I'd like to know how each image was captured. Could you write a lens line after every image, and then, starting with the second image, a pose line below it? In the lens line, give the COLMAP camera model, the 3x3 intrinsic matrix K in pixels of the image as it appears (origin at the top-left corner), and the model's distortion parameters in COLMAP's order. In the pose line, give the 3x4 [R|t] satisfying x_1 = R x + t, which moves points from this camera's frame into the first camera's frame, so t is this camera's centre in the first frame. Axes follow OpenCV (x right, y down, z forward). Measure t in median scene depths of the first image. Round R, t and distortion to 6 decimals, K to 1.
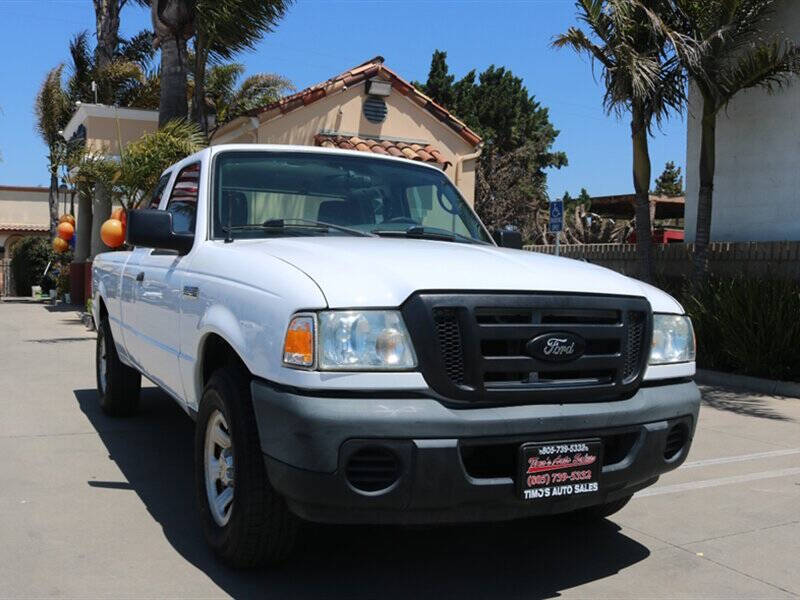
lens RADIAL K [[833.5, 0, 401.9], [0, 833.5, 326.3], [0, 0, 1]] dist [-0.094968, 0.000000]
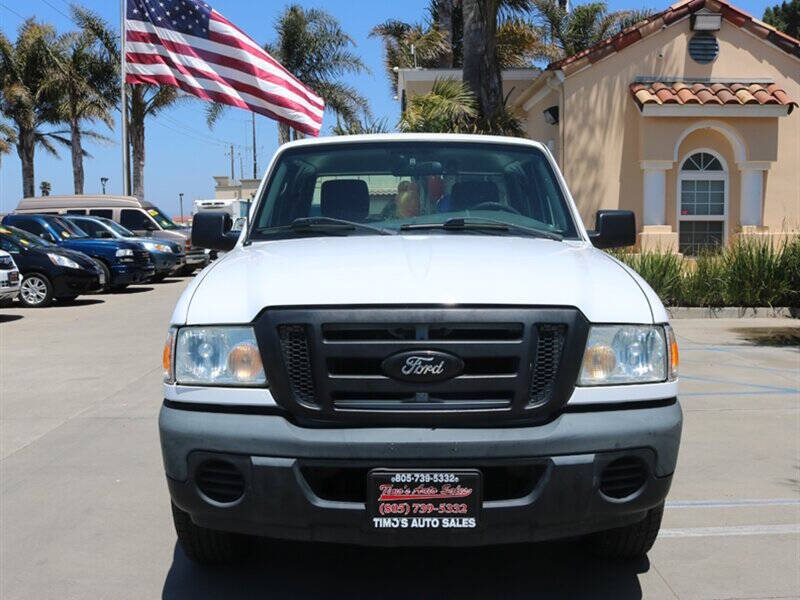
lens RADIAL K [[942.5, 0, 423.6], [0, 942.5, 303.9], [0, 0, 1]] dist [-0.113401, 0.000000]
pose [[0.899402, 0.002923, -0.437114, 0.197728], [0.003274, 0.999905, 0.013424, -0.017743], [0.437111, -0.013505, 0.899306, 0.021382]]
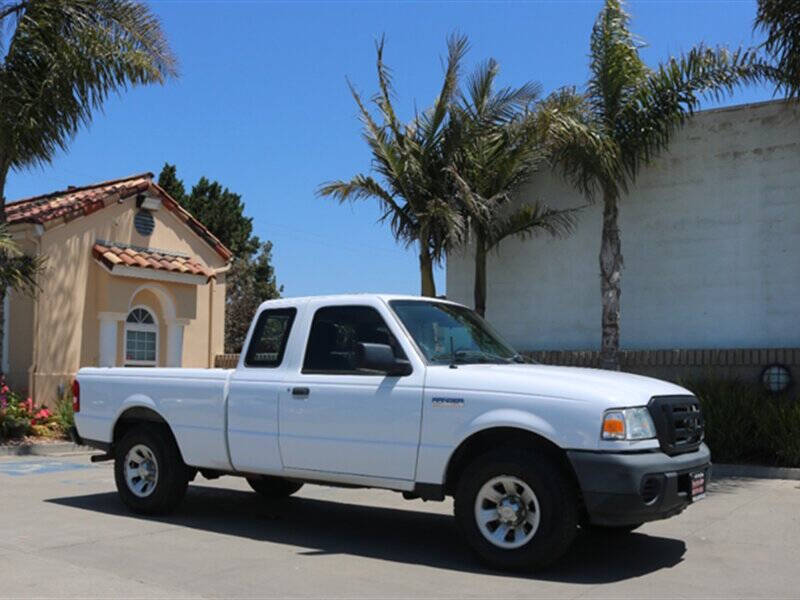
lens RADIAL K [[879.0, 0, 403.2], [0, 879.0, 307.4], [0, 0, 1]] dist [-0.087004, 0.000000]
pose [[0.877530, 0.021488, 0.479040, -0.424704], [0.044594, 0.991009, -0.126142, -0.005243], [-0.477444, 0.132056, 0.868682, -0.147286]]
